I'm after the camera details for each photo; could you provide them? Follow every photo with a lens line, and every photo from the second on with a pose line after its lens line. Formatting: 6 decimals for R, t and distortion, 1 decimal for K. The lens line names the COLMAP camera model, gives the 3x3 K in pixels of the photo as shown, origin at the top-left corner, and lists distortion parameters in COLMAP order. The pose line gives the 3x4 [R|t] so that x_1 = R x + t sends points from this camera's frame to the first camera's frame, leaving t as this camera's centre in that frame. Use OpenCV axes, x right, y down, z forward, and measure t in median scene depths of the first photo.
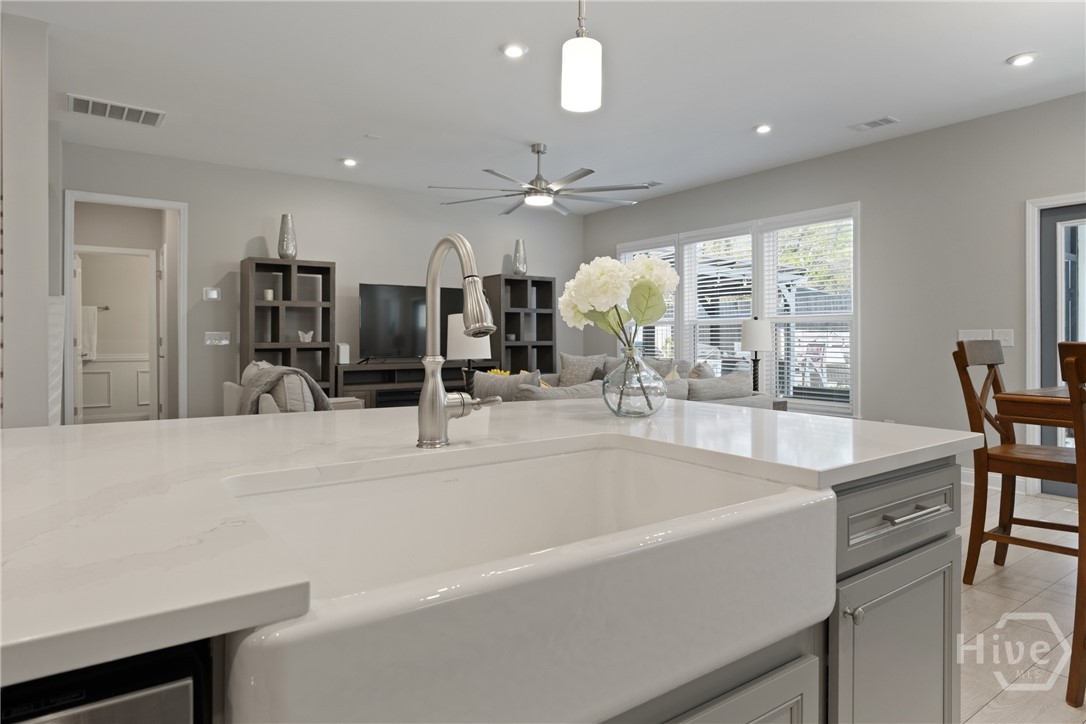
lens RADIAL K [[656.7, 0, 542.5], [0, 656.7, 340.4], [0, 0, 1]] dist [0.002623, 0.004799]
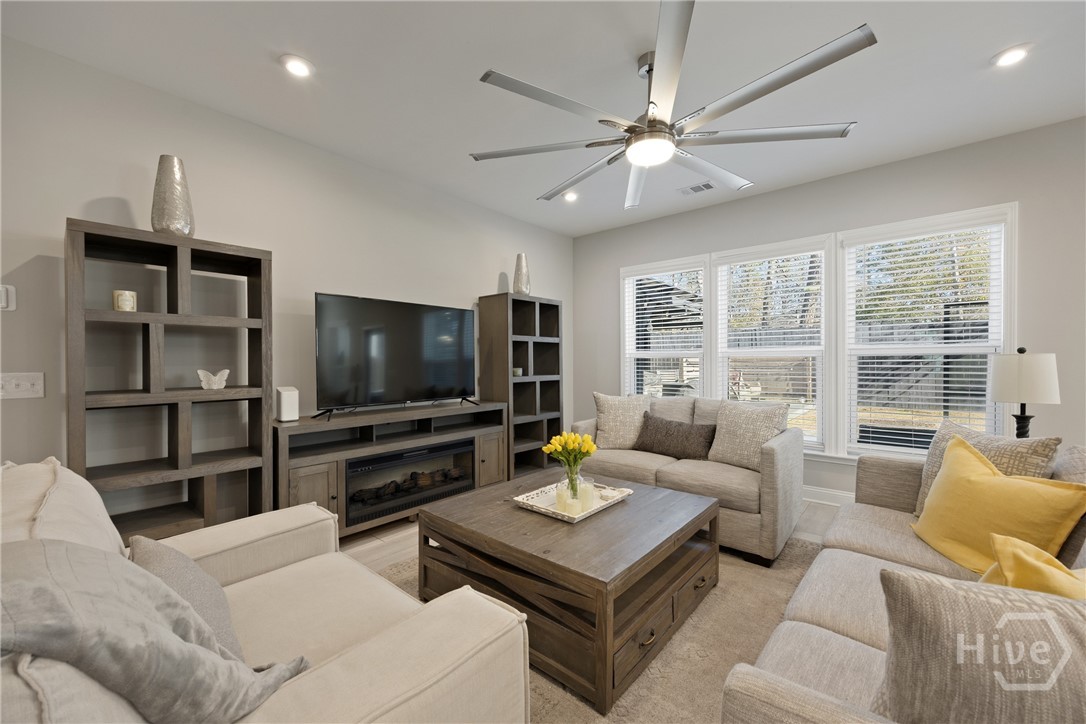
lens RADIAL K [[432.5, 0, 546.1], [0, 432.5, 368.2], [0, 0, 1]] dist [-0.000121, 0.000752]
pose [[0.969589, -0.006265, 0.244658, -0.174964], [0.003233, 0.999913, 0.012792, -0.019368], [-0.244717, -0.011612, 0.969525, 0.571997]]
